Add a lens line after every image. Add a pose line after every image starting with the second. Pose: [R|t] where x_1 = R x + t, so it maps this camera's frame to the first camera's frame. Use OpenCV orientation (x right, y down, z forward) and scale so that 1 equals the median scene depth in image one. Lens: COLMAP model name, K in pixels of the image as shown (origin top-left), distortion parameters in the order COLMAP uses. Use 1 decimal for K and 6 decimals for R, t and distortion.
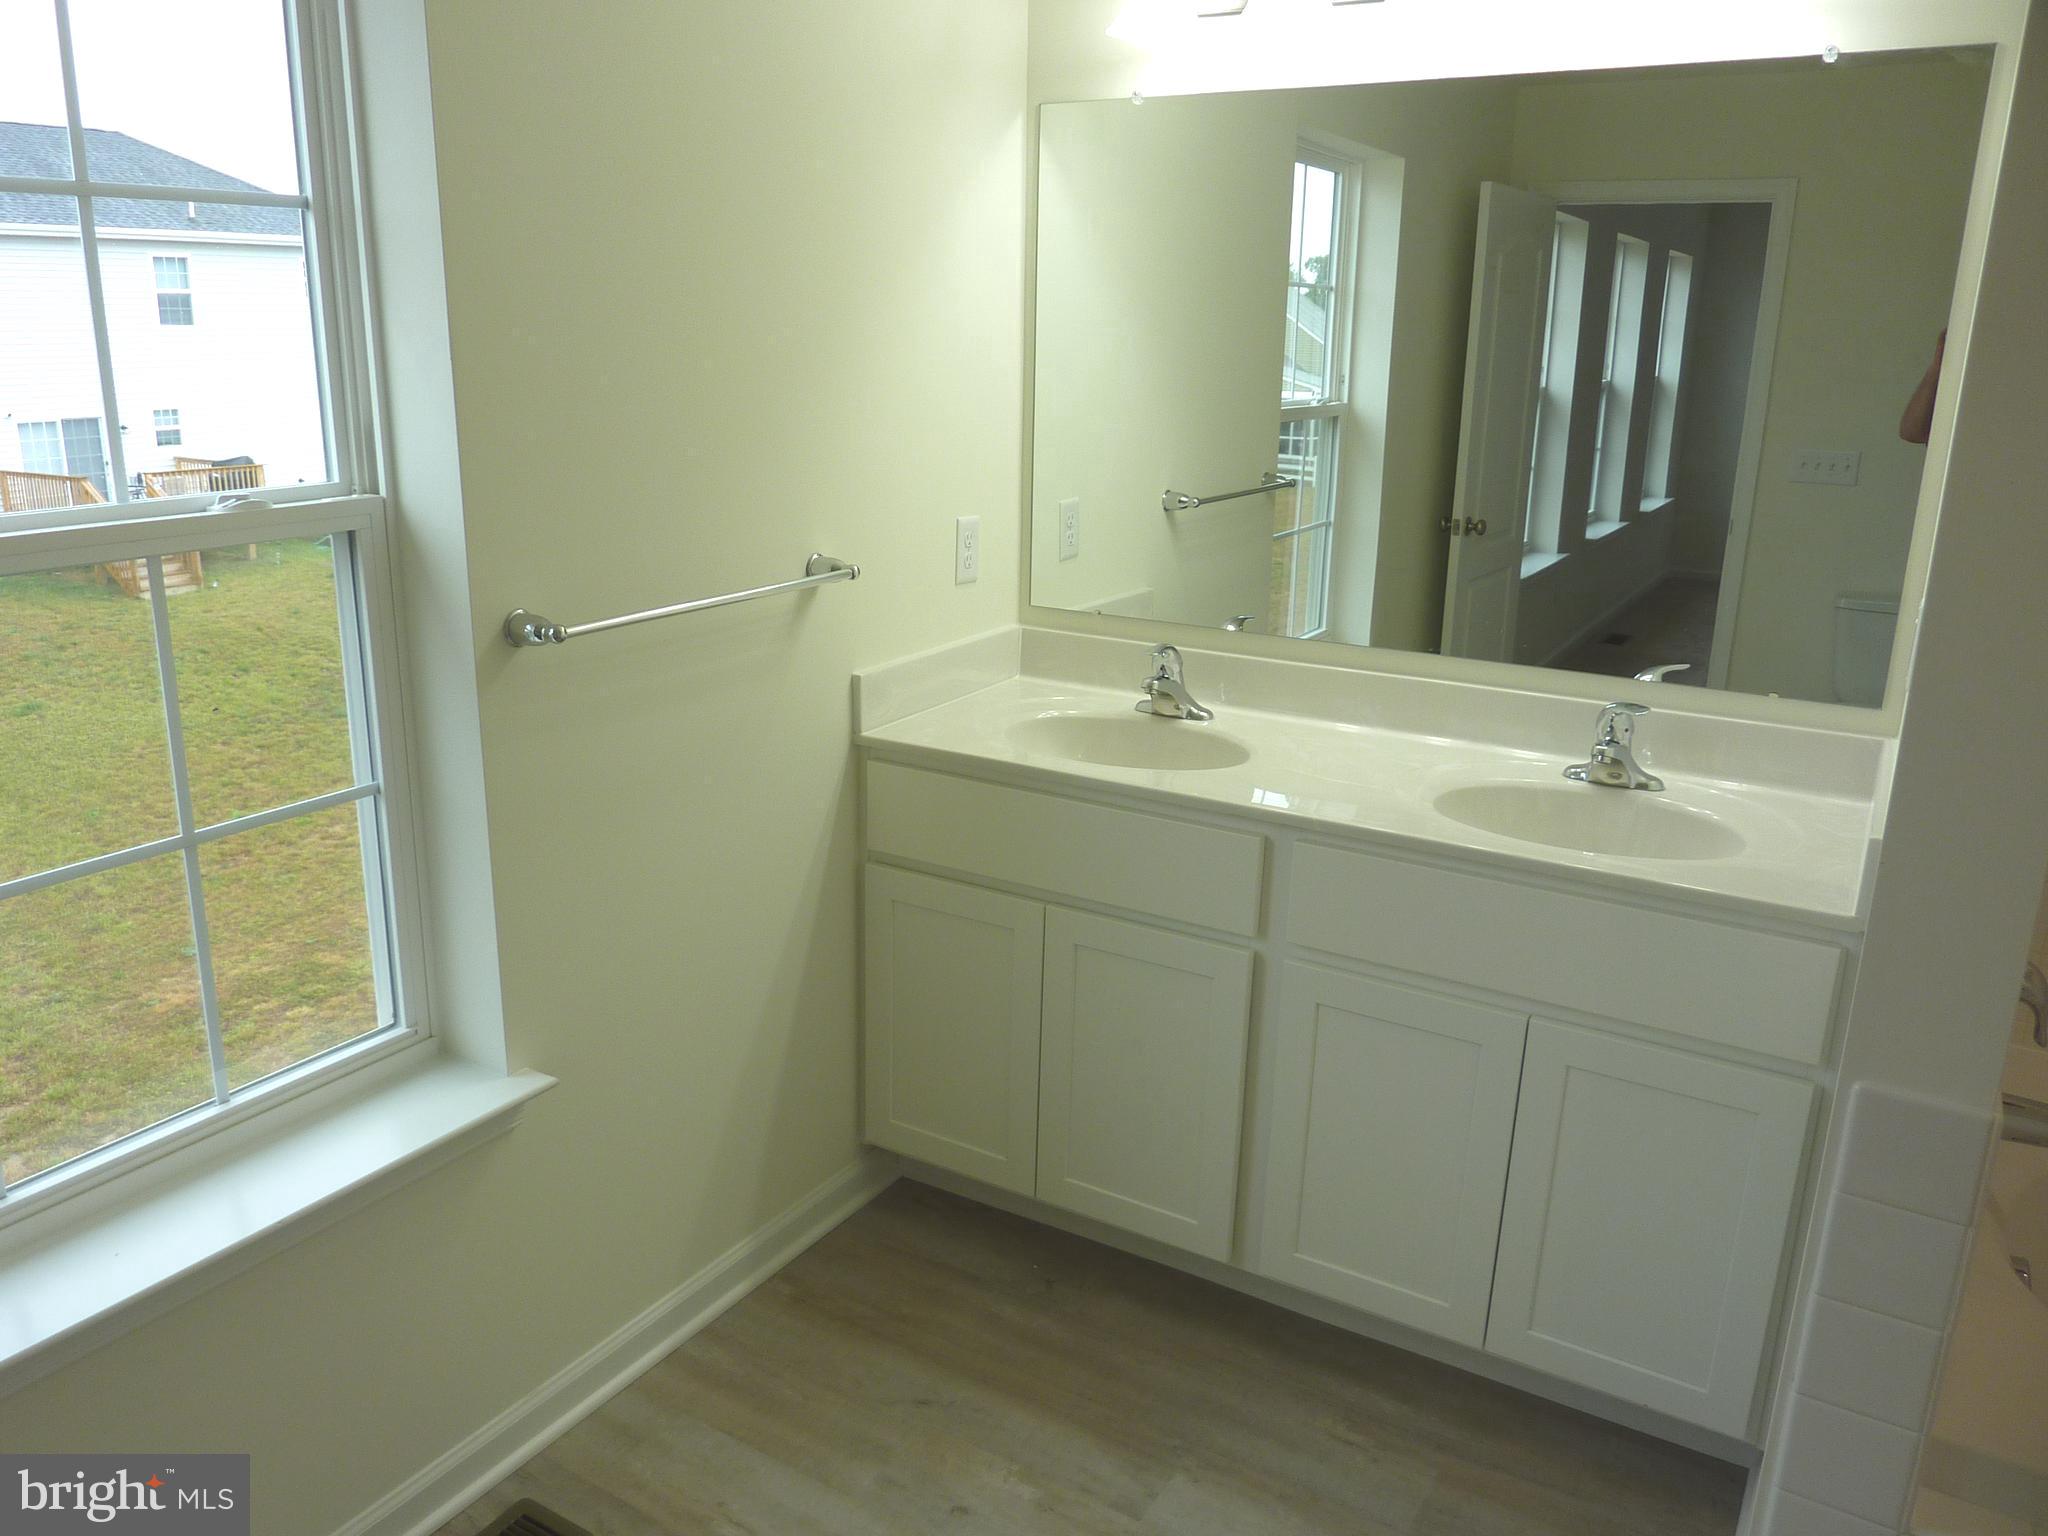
lens RADIAL K [[1556.4, 0, 1024.0], [0, 1556.4, 768.0], [0, 0, 1]] dist [0.002697, 0.002240]
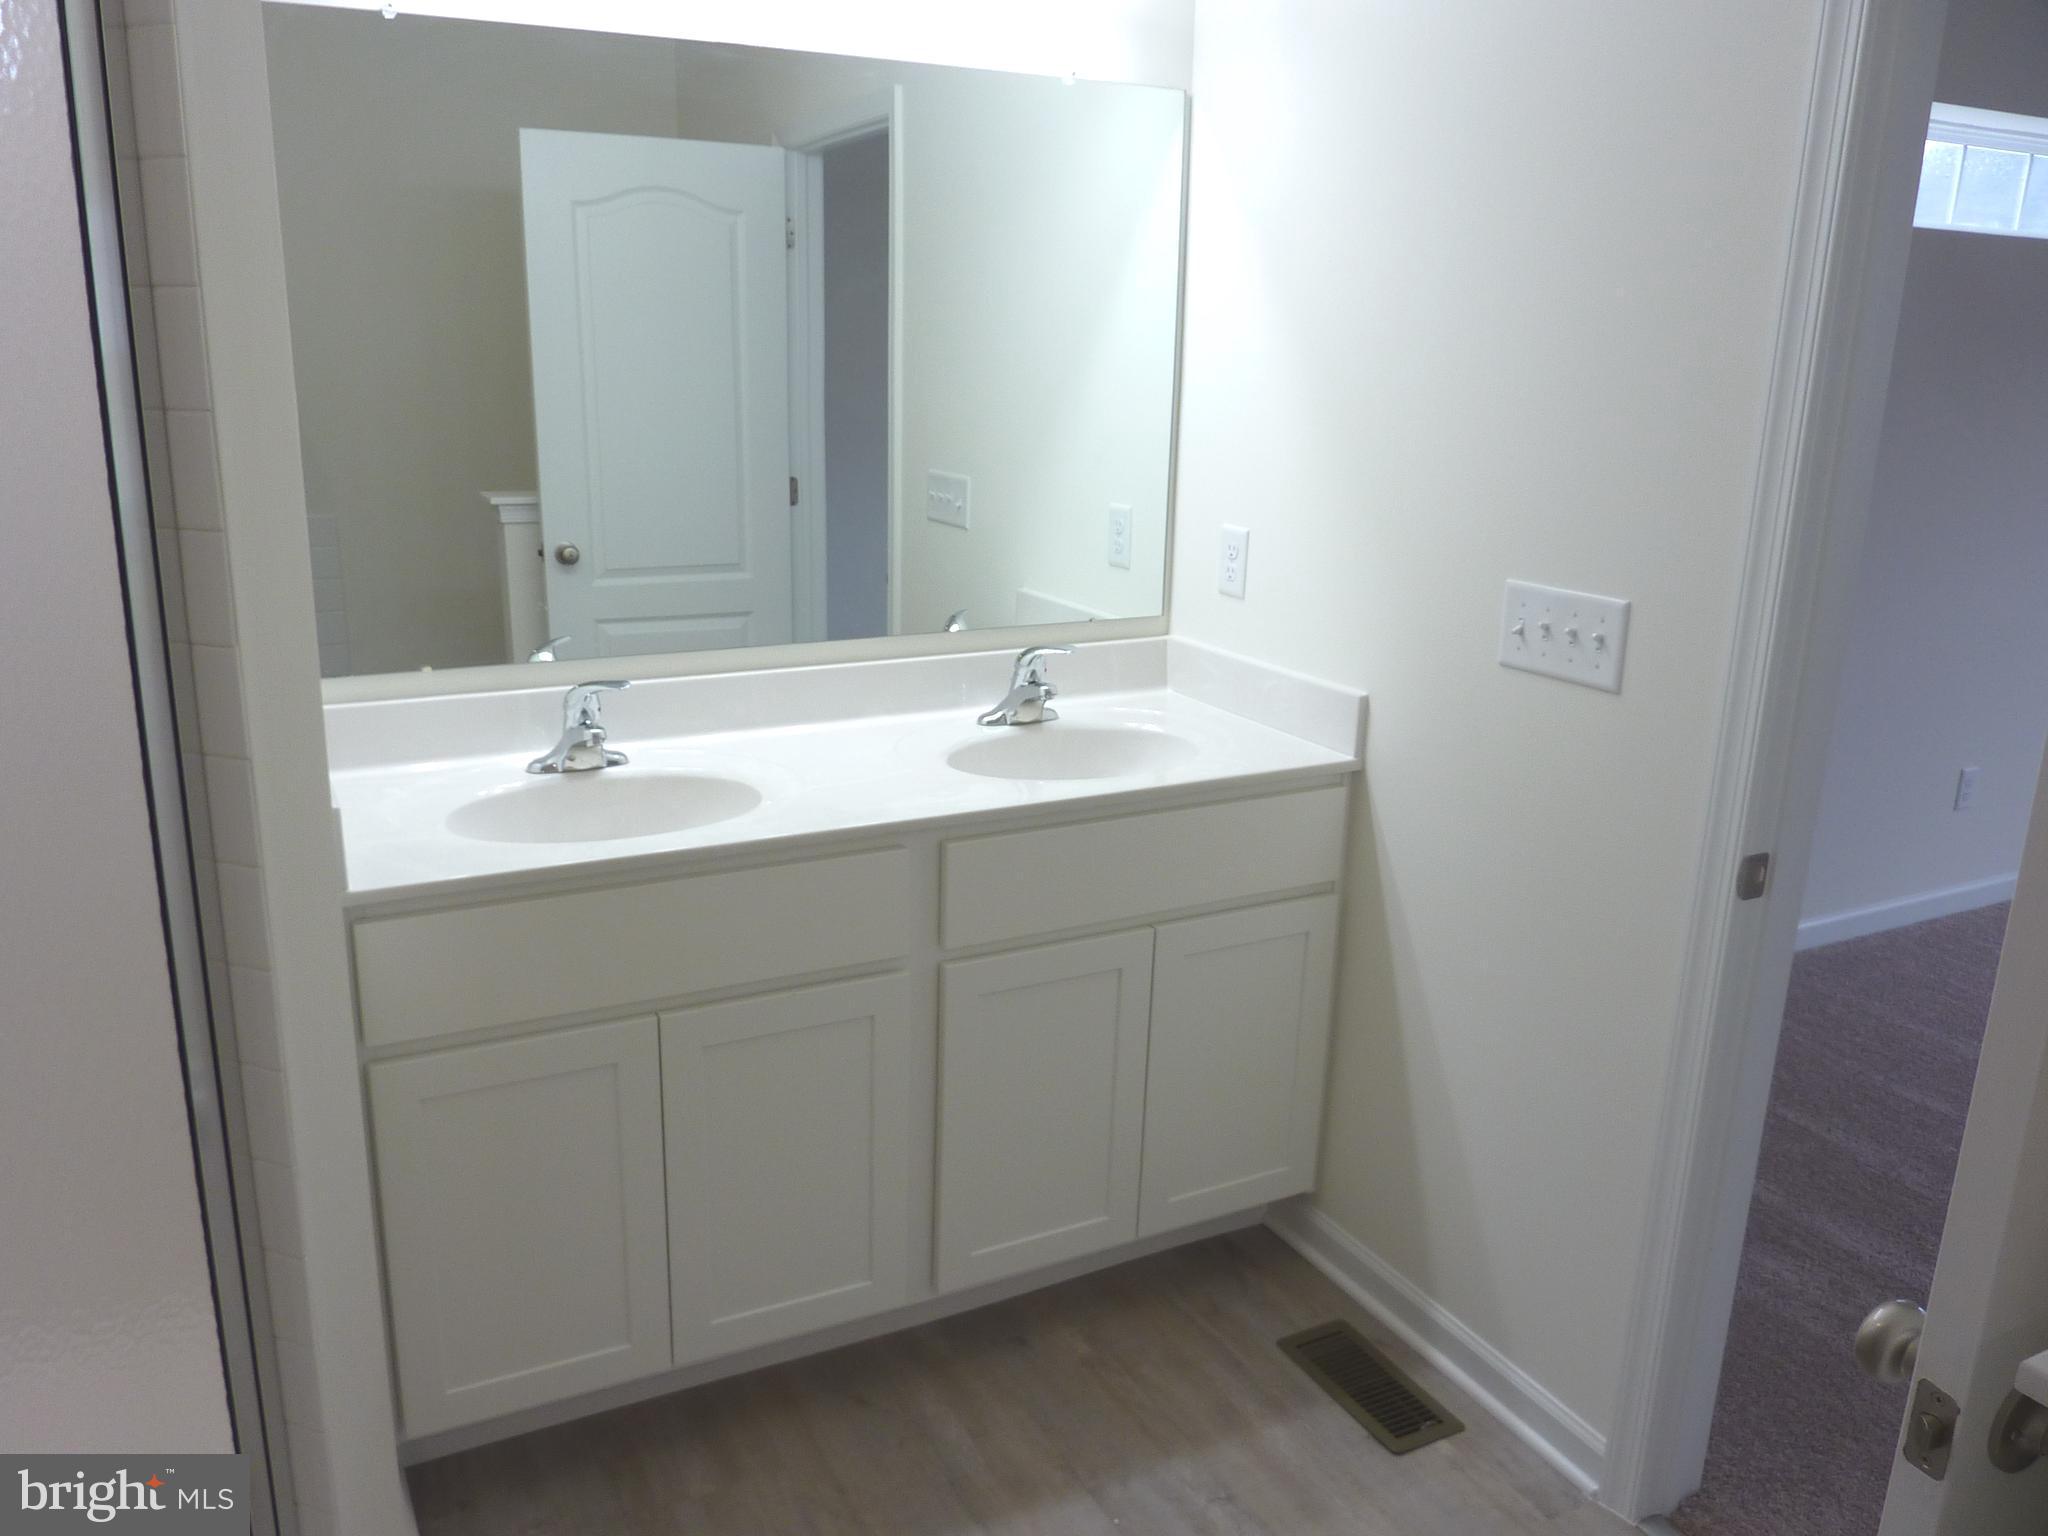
lens RADIAL K [[1686.0, 0, 1024.0], [0, 1686.0, 768.0], [0, 0, 1]] dist [0.002276, 0.001438]
pose [[0.506377, -0.230837, 0.830841, -0.542843], [0.225119, 0.965479, 0.131040, -0.100523], [-0.832408, 0.120682, 0.540863, 0.315320]]
